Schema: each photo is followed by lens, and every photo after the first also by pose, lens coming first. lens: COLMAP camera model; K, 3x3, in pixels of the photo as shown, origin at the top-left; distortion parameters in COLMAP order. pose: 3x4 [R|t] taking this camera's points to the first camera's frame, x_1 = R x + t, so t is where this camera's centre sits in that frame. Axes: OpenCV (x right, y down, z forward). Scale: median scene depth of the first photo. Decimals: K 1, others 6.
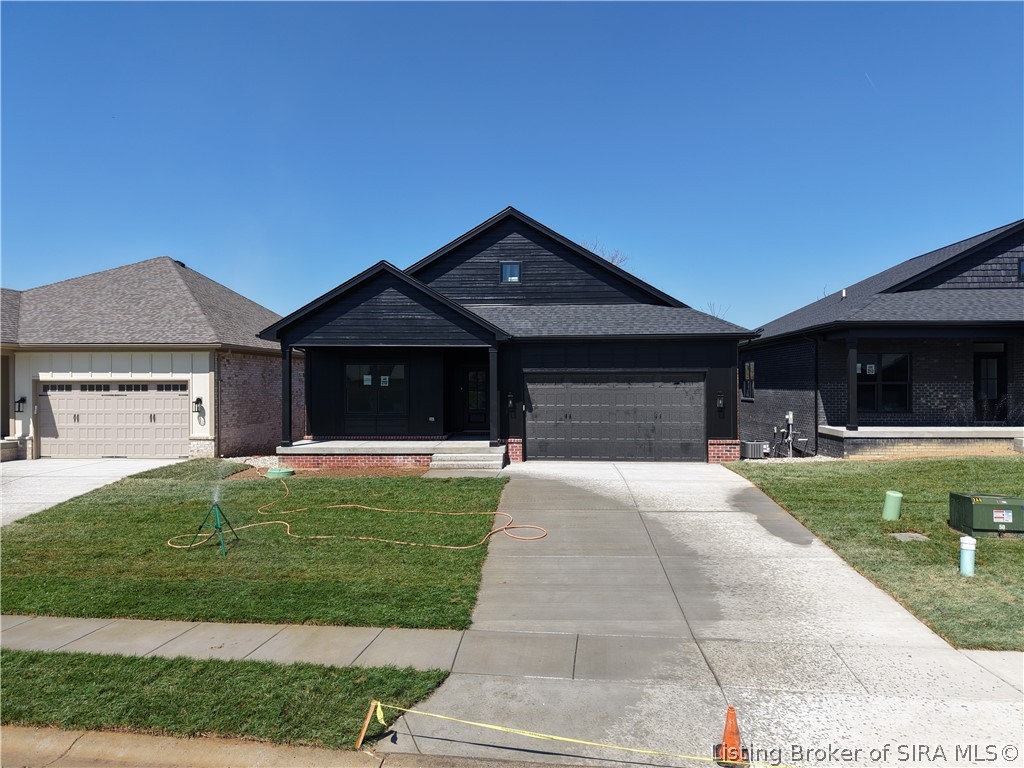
lens RADIAL K [[691.5, 0, 512.0], [0, 691.5, 384.0], [0, 0, 1]] dist [0.021243, -0.004022]
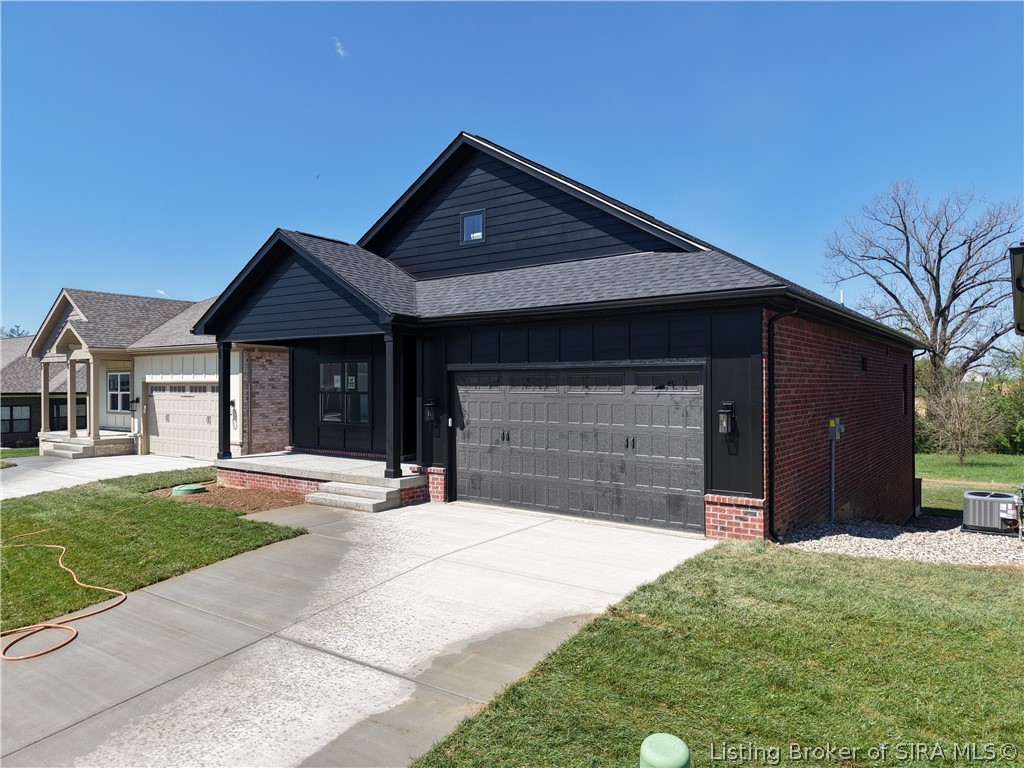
lens RADIAL K [[691.5, 0, 512.0], [0, 691.5, 384.0], [0, 0, 1]] dist [0.021243, -0.004022]
pose [[0.843373, 0.000939, -0.537327, 0.433016], [-0.000373, 0.999999, 0.001163, -0.003968], [0.537328, -0.000780, 0.843373, 0.460793]]
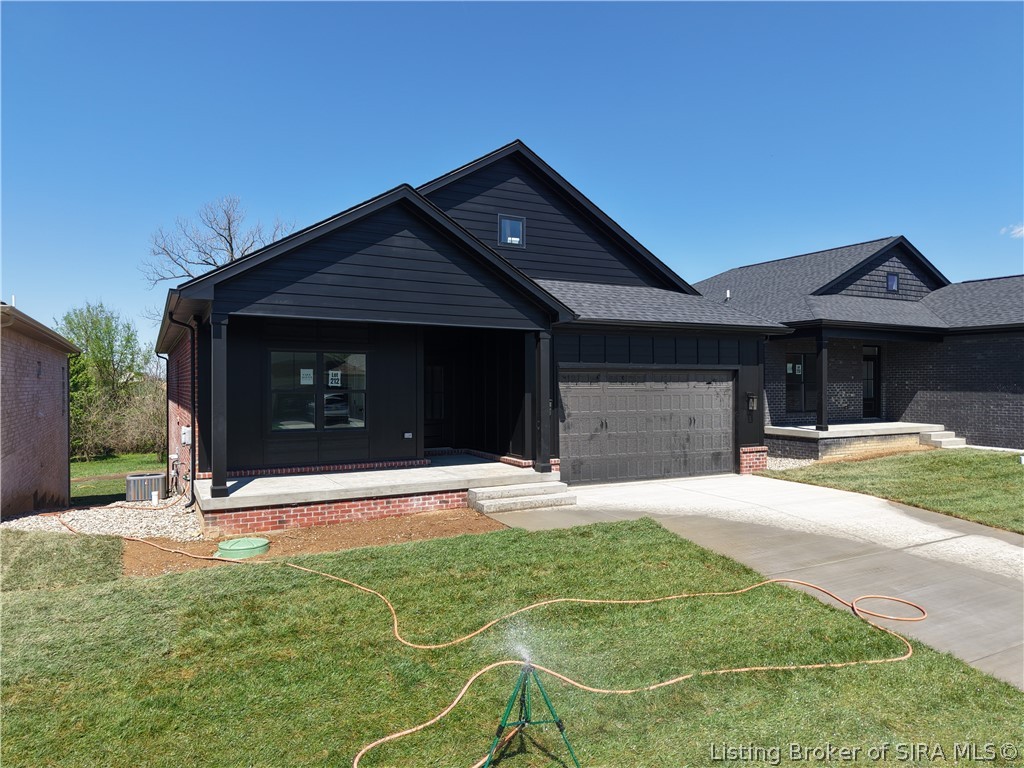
lens RADIAL K [[691.5, 0, 512.0], [0, 691.5, 384.0], [0, 0, 1]] dist [0.021243, -0.004022]
pose [[0.847003, 0.000769, 0.531588, -0.415254], [-0.001445, 0.999999, 0.000854, 0.000057], [-0.531587, -0.001492, 0.847003, 0.403981]]
